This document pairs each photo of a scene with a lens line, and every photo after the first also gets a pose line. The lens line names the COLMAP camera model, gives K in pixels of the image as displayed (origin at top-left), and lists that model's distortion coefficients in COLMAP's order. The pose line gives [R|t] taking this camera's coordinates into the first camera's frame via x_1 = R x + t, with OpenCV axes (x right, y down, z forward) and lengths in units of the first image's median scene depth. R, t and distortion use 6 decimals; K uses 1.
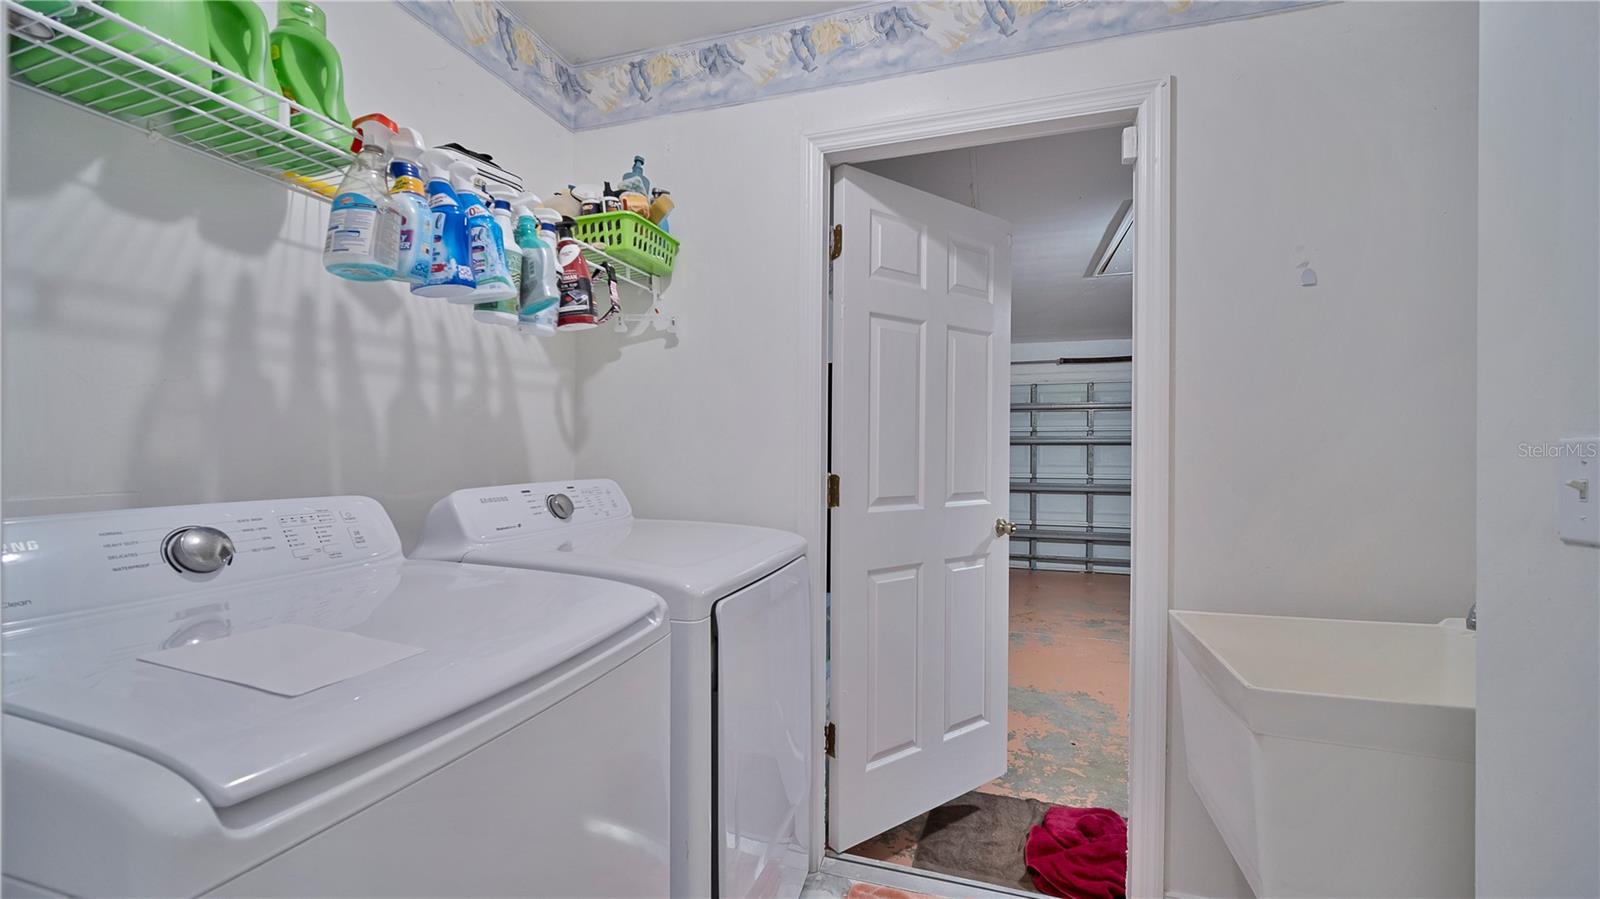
lens RADIAL K [[629.6, 0, 800.0], [0, 629.6, 449.5], [0, 0, 1]] dist [-0.002328, -0.000113]
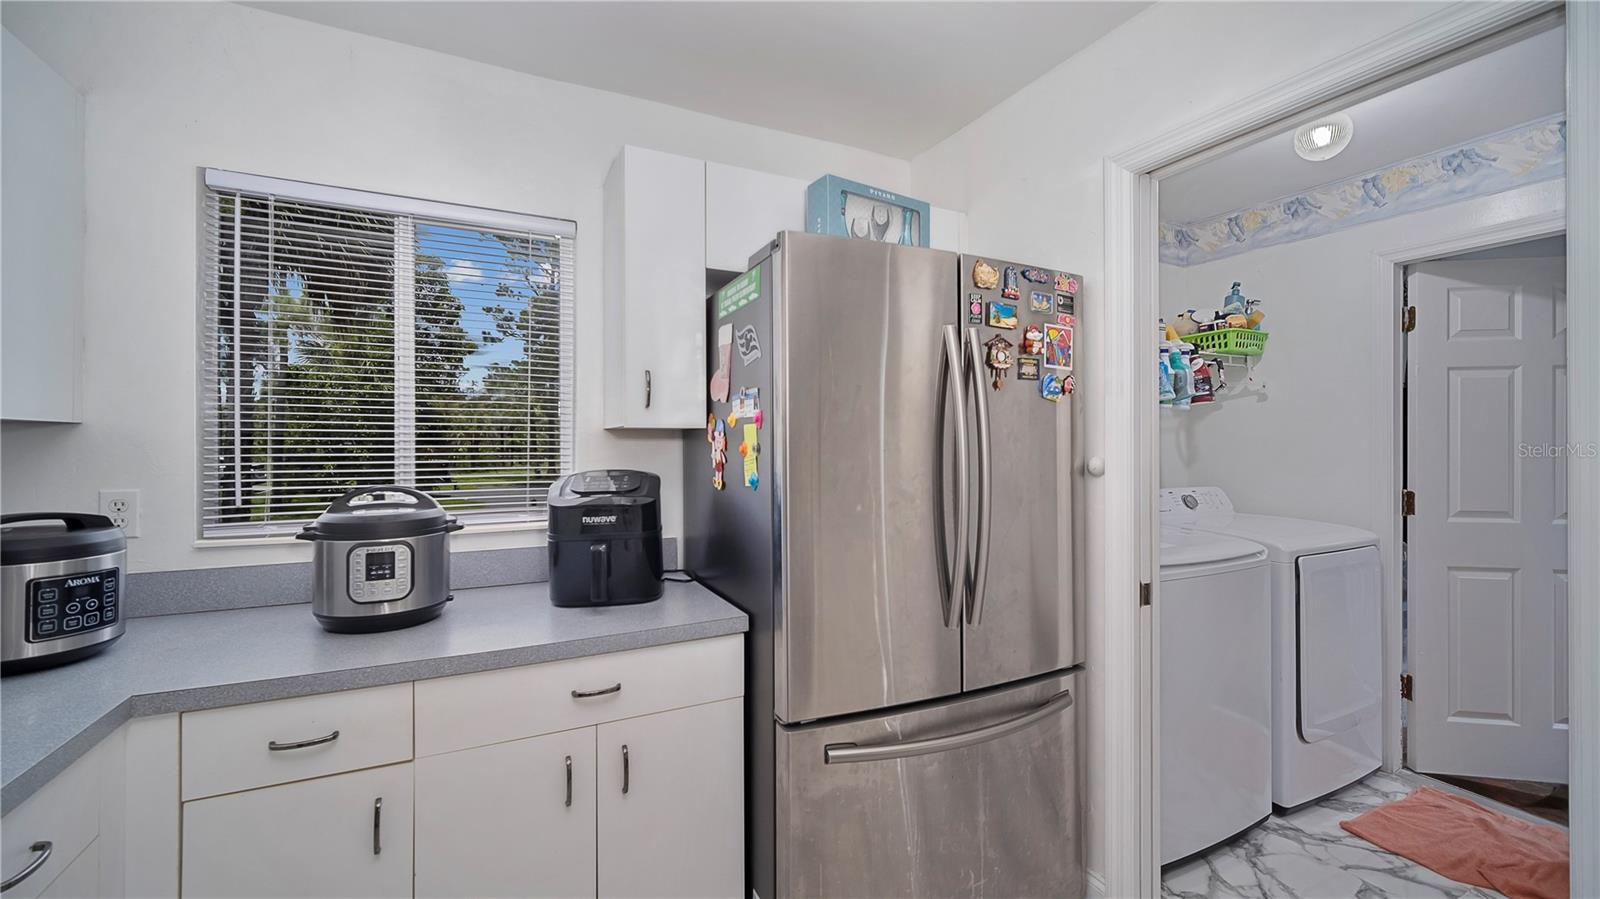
lens RADIAL K [[637.5, 0, 802.2], [0, 637.5, 440.8], [0, 0, 1]] dist [-0.000011, 0.000301]
pose [[0.695177, -0.005958, -0.718814, 0.143704], [0.001556, 0.999976, -0.006783, -0.066075], [0.718837, 0.003597, 0.695170, -0.962374]]
